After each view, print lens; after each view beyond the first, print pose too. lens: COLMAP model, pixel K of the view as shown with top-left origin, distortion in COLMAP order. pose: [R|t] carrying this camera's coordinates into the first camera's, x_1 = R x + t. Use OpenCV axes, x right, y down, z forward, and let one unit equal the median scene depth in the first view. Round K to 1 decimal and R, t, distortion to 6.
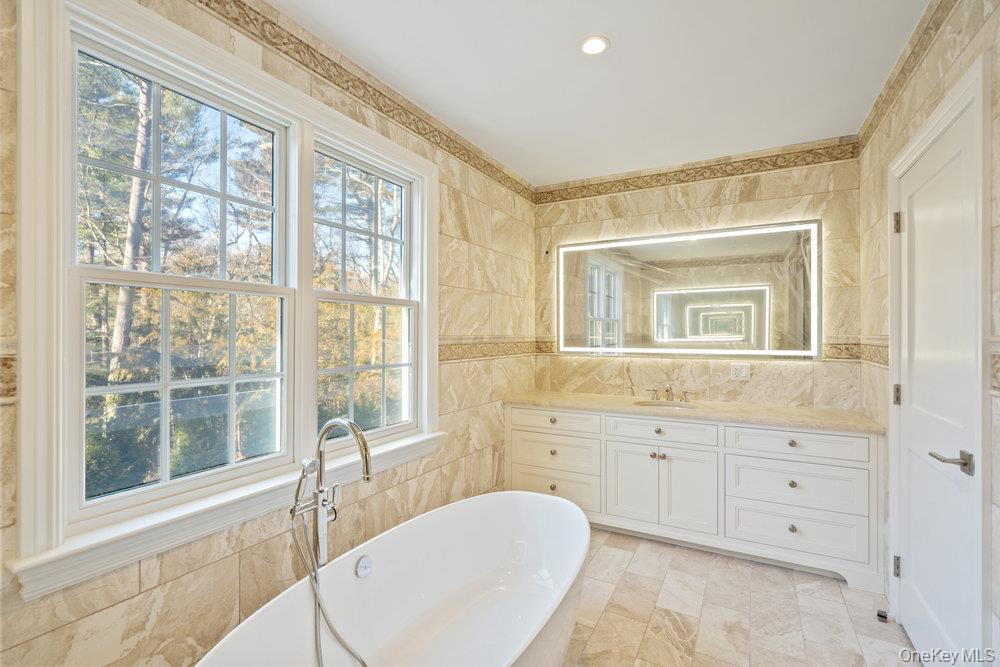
lens RADIAL K [[458.1, 0, 501.1], [0, 458.1, 335.2], [0, 0, 1]] dist [-0.000664, 0.000319]
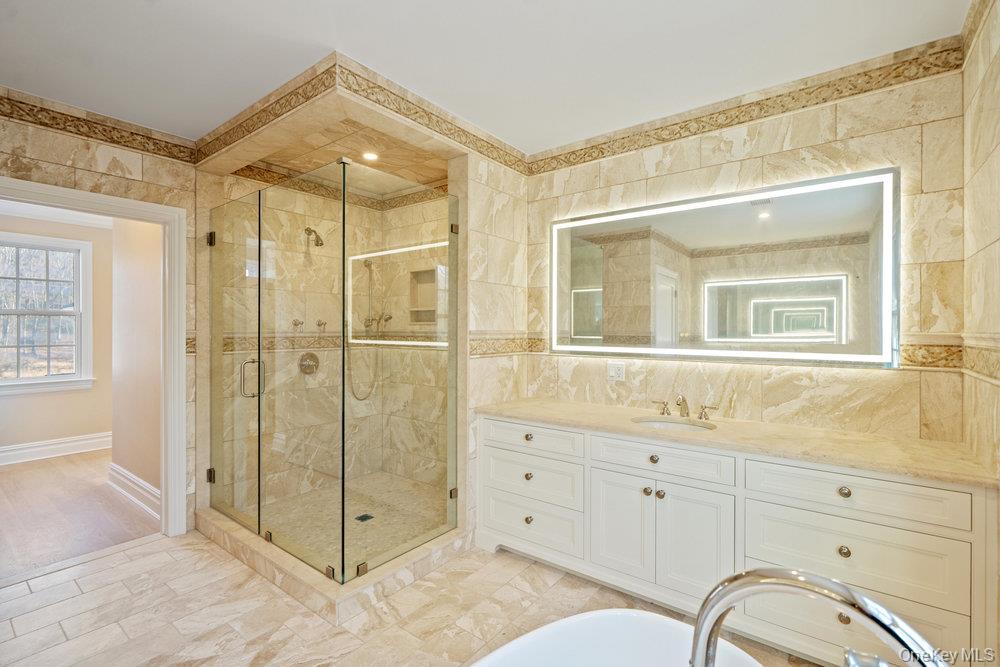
lens RADIAL K [[458.1, 0, 498.8], [0, 458.1, 329.8], [0, 0, 1]] dist [-0.000664, 0.000319]
pose [[0.989360, 0.009102, -0.145200, 0.152736], [-0.009952, 0.999937, -0.005135, 0.003468], [0.145144, 0.006525, 0.989389, 0.171514]]
